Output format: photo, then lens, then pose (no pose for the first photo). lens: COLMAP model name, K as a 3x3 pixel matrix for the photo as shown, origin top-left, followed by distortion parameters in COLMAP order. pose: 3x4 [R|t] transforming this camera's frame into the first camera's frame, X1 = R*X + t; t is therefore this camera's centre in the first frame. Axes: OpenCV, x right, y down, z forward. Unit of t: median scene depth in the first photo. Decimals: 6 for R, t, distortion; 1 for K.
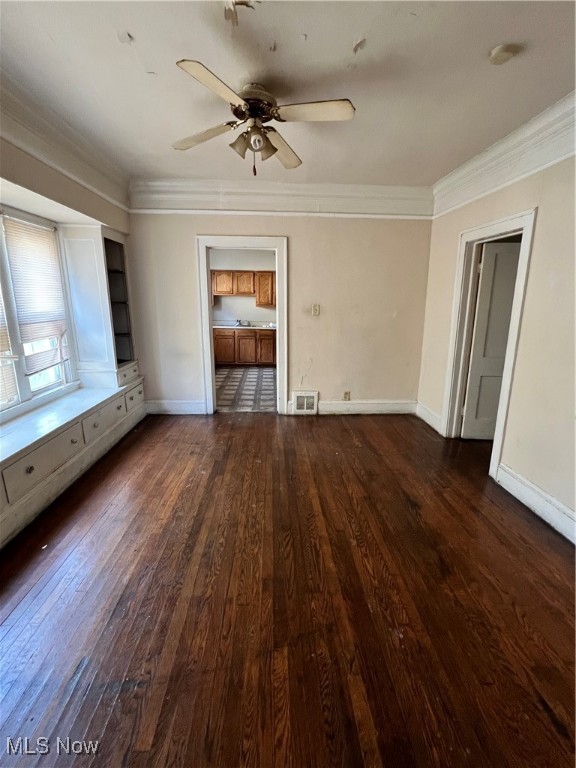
lens RADIAL K [[350.6, 0, 285.8], [0, 350.6, 378.0], [0, 0, 1]] dist [-0.001599, -0.000043]
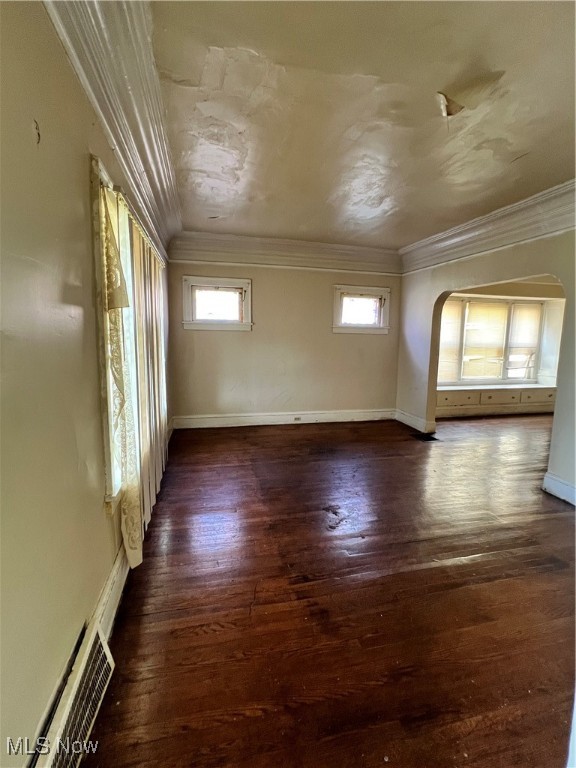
lens RADIAL K [[350.6, 0, 287.7], [0, 350.6, 380.7], [0, 0, 1]] dist [-0.001599, -0.000043]
pose [[0.202532, 0.123289, -0.971484, 1.041072], [-0.232767, 0.969672, 0.074533, 0.198204], [0.951210, 0.211034, 0.225087, -0.746869]]
